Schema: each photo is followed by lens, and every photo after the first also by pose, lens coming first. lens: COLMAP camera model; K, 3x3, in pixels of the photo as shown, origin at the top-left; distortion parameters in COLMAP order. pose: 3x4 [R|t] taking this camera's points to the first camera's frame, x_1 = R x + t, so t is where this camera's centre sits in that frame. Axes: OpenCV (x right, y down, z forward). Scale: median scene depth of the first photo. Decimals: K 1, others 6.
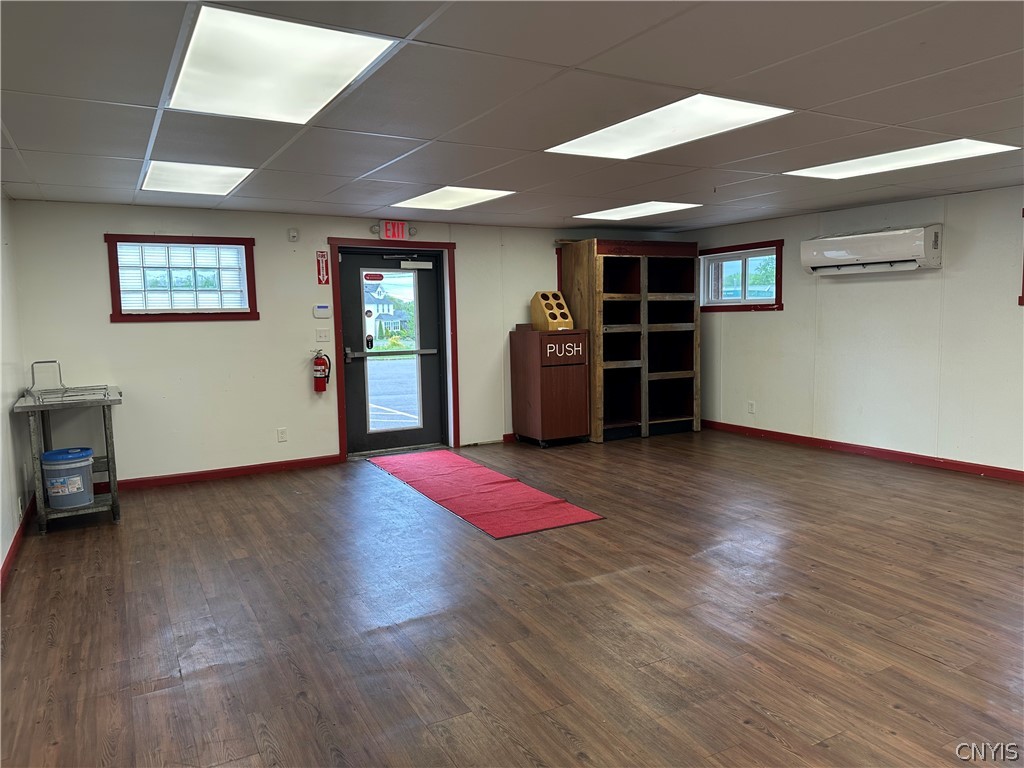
lens RADIAL K [[710.9, 0, 508.2], [0, 710.9, 384.7], [0, 0, 1]] dist [0.037870, -0.016147]
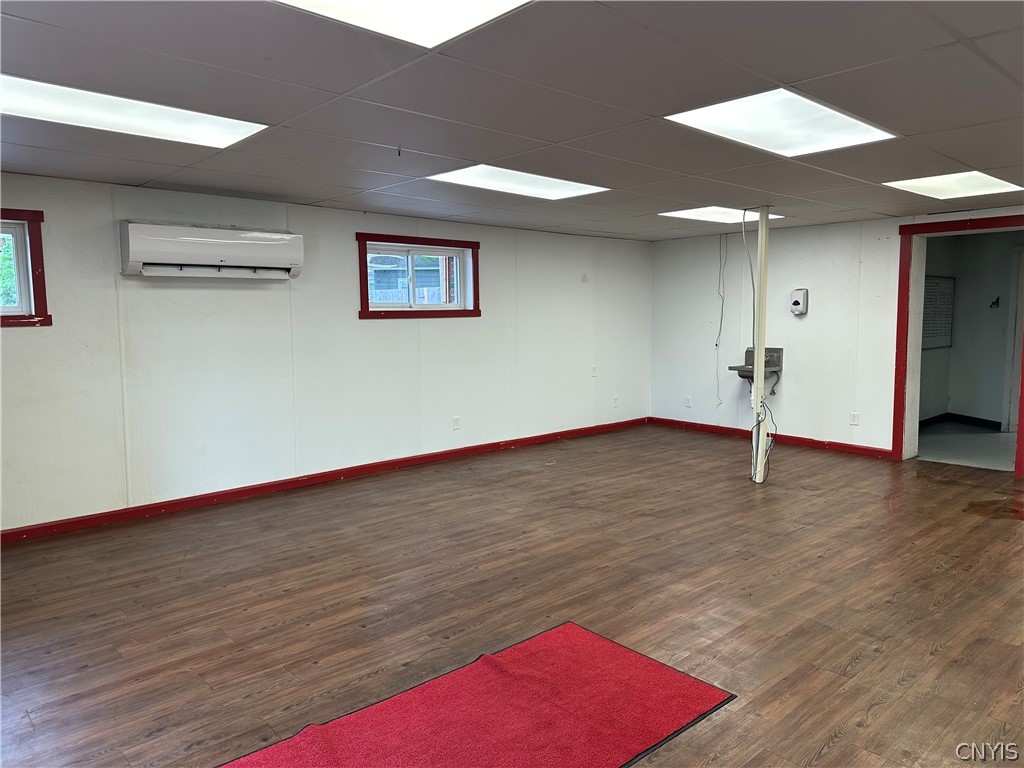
lens RADIAL K [[710.9, 0, 507.8], [0, 710.9, 380.8], [0, 0, 1]] dist [0.037870, -0.016147]
pose [[-0.213988, -0.082999, 0.973304, -0.539560], [0.112606, 0.987645, 0.108980, -0.133490], [-0.970324, 0.132920, -0.201998, 1.250563]]
